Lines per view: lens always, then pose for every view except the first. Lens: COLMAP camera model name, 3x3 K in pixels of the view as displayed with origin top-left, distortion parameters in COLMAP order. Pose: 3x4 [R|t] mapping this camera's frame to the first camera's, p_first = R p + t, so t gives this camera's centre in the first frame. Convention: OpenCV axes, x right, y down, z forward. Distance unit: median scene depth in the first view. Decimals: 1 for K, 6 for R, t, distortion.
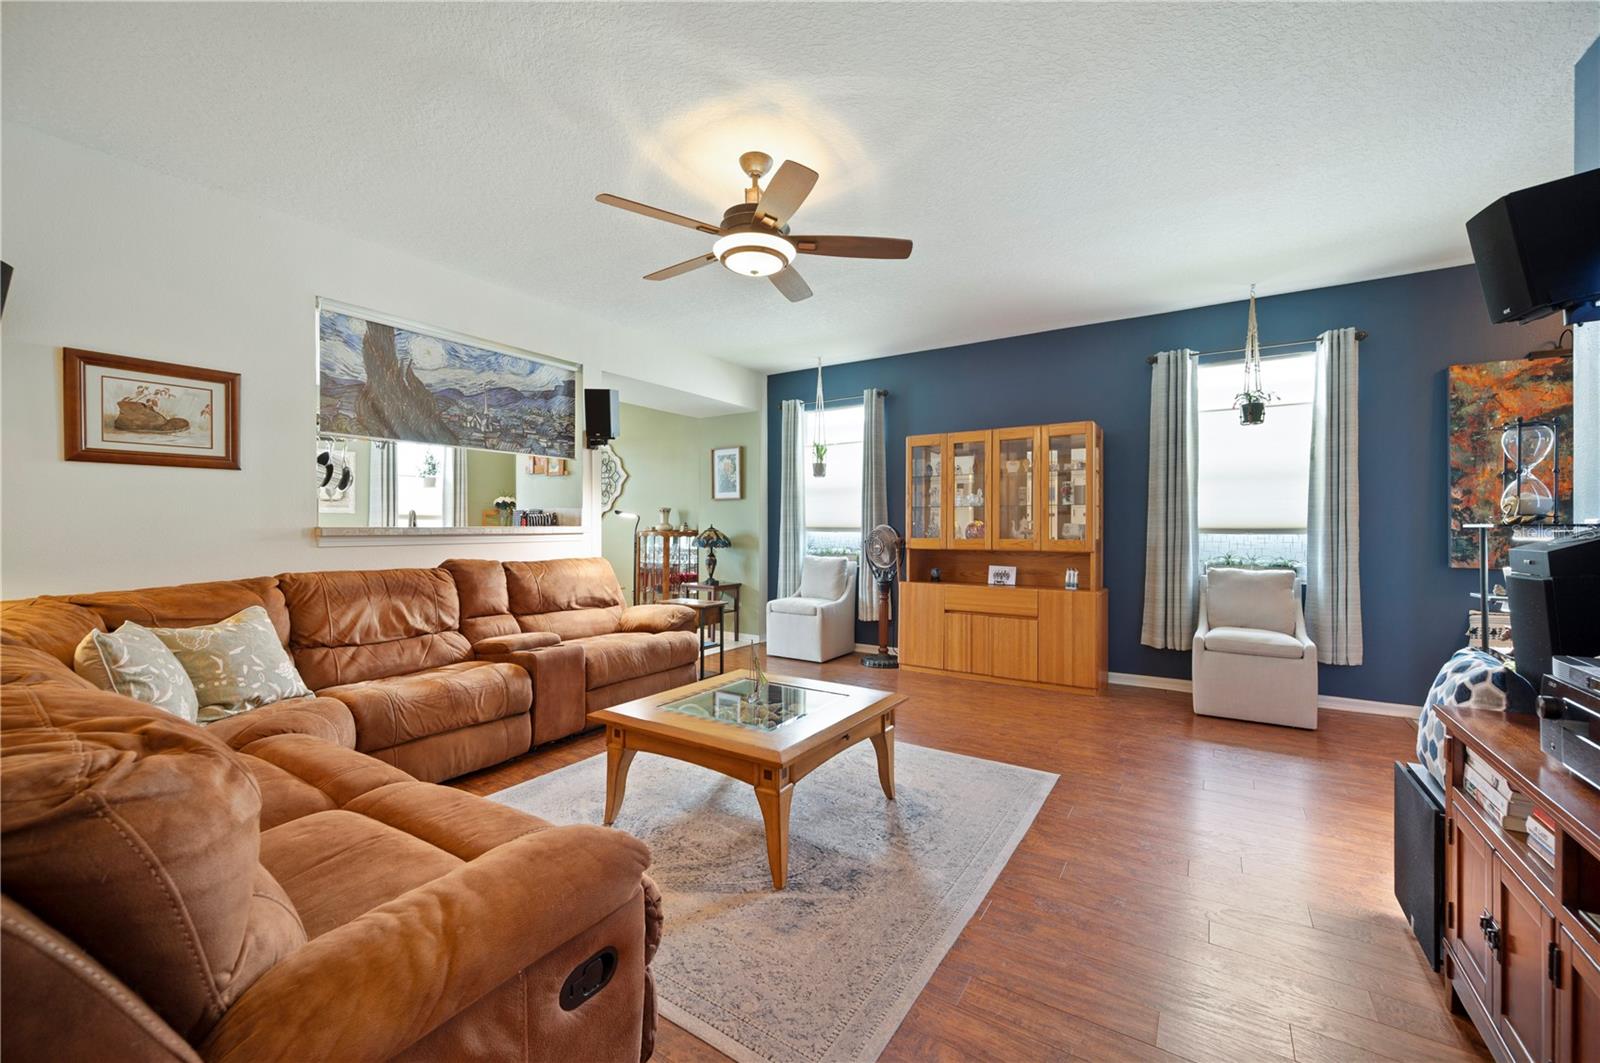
lens RADIAL K [[636.7, 0, 800.2], [0, 636.7, 527.5], [0, 0, 1]] dist [-0.003801, -0.000734]
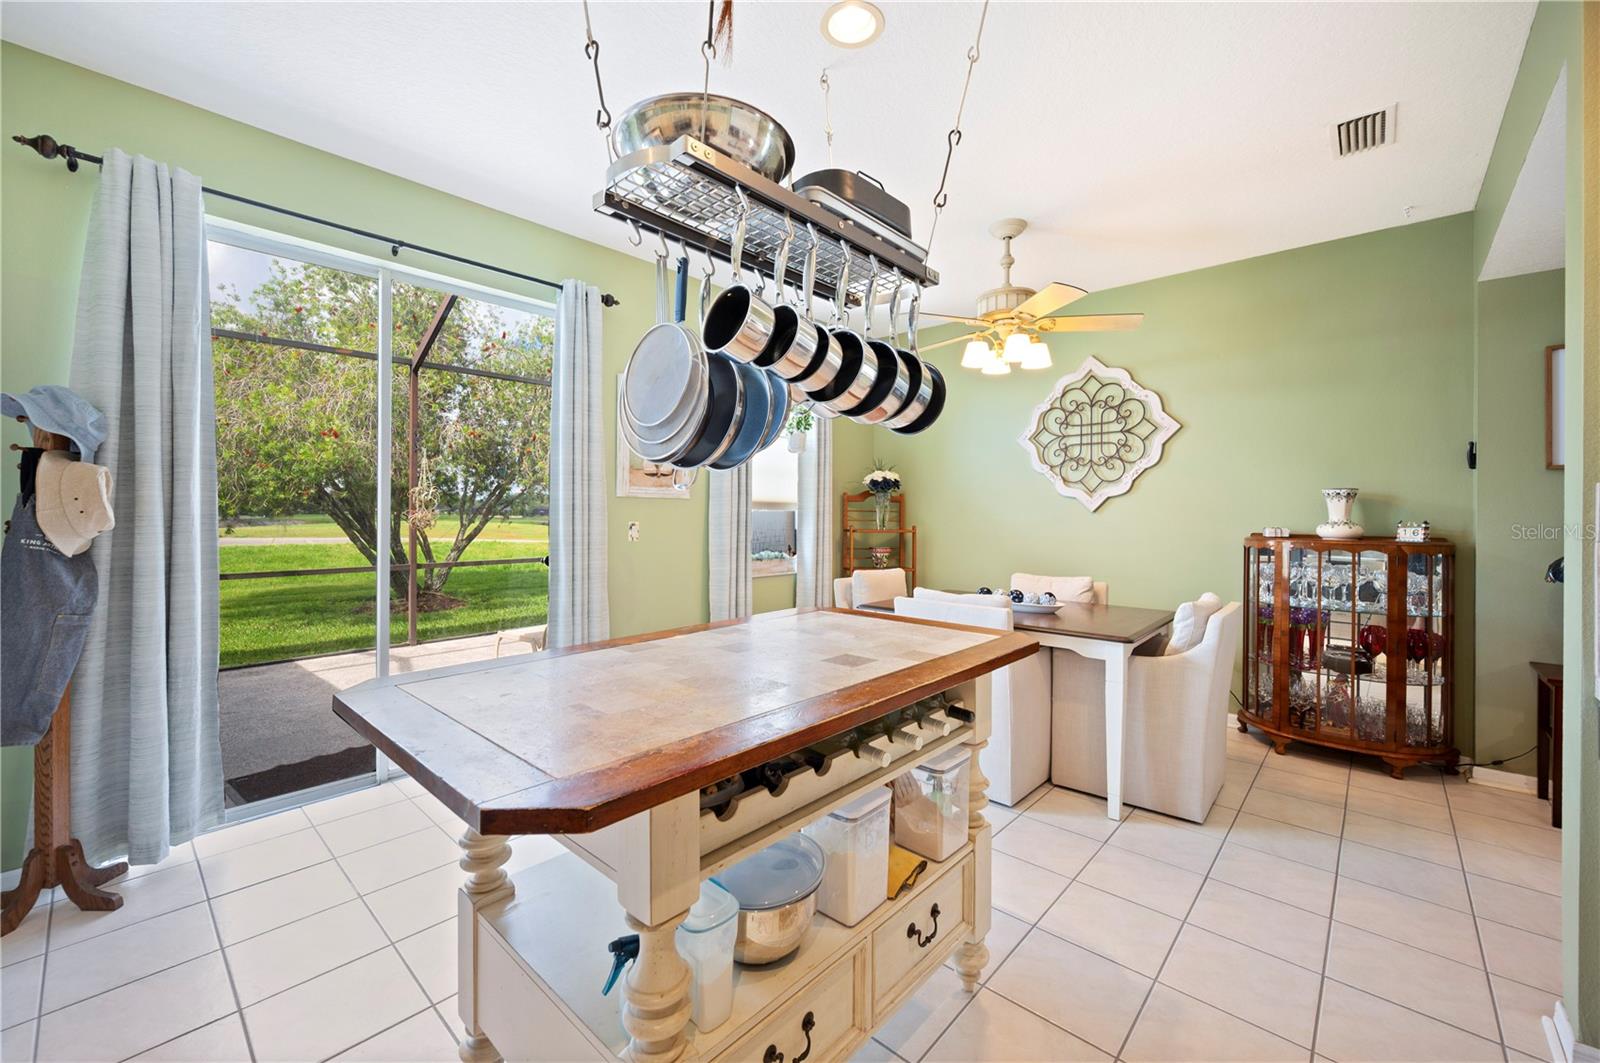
lens RADIAL K [[636.7, 0, 809.7], [0, 636.7, 517.1], [0, 0, 1]] dist [-0.003801, -0.000734]
pose [[0.988450, 0.007915, -0.151338, -0.912204], [-0.006964, 0.999953, 0.006807, -0.018271], [0.151384, -0.005675, 0.988459, 0.851546]]
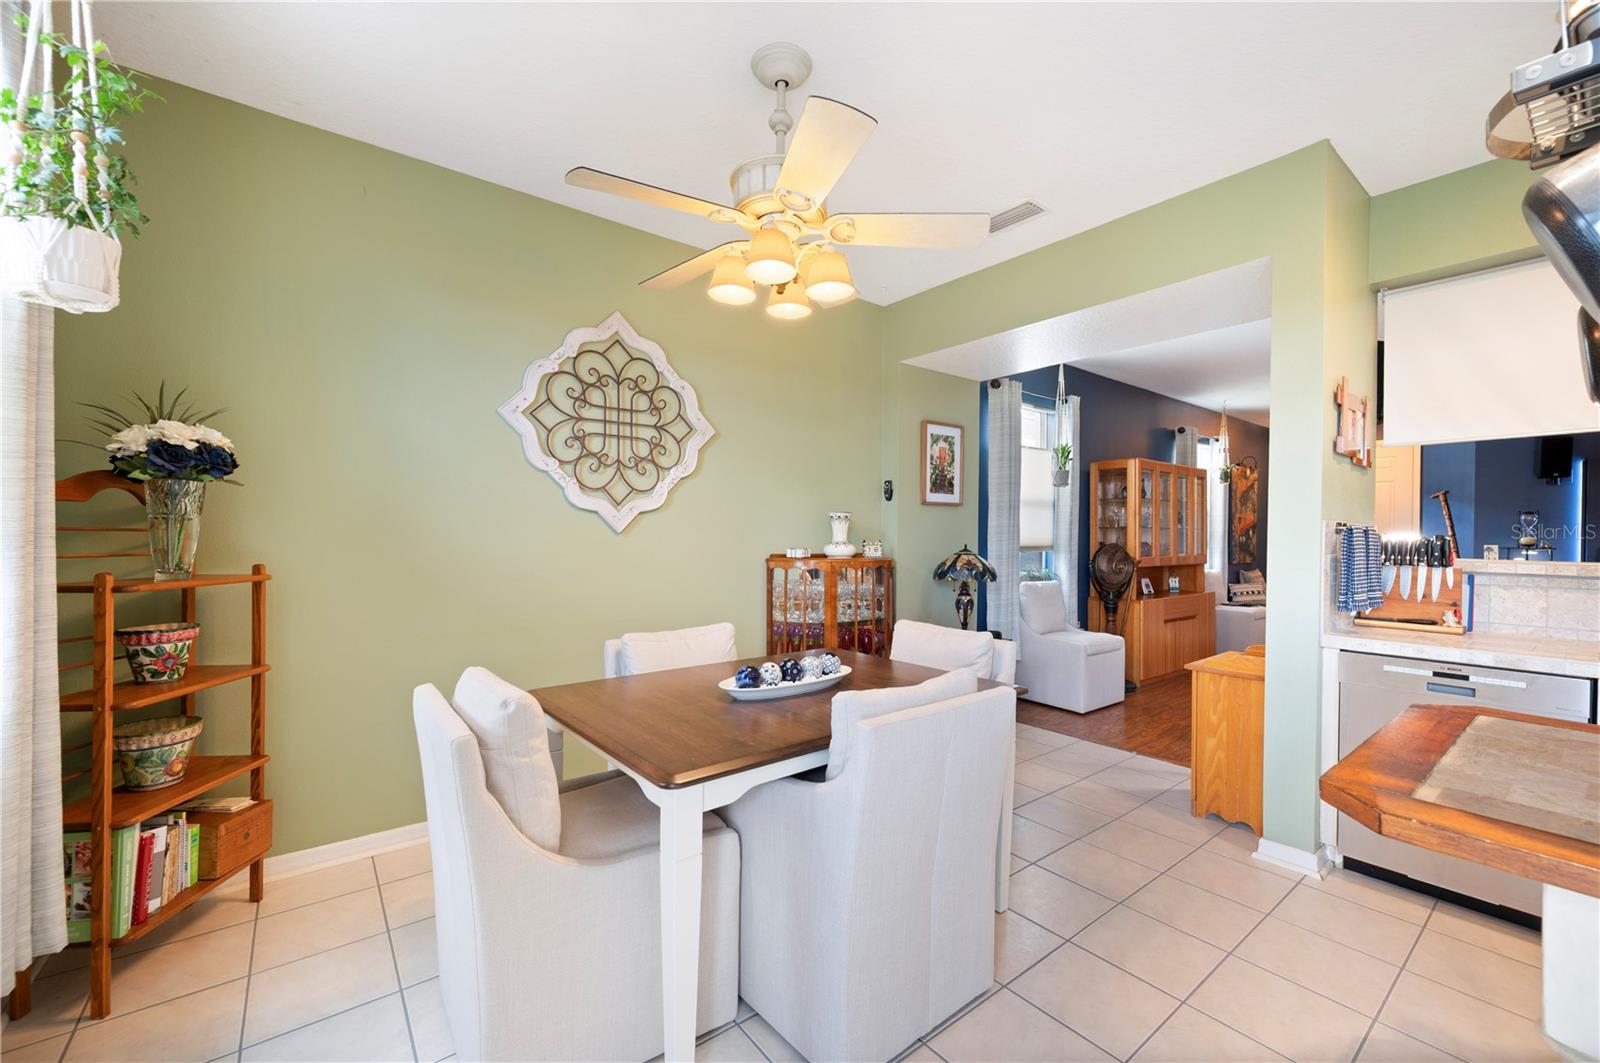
lens RADIAL K [[636.7, 0, 812.5], [0, 636.7, 535.3], [0, 0, 1]] dist [-0.003801, -0.000734]
pose [[0.321576, 0.002232, 0.946881, -1.241124], [-0.005339, 0.999986, -0.000544, -0.020140], [-0.946869, -0.004881, 0.321583, 1.493717]]
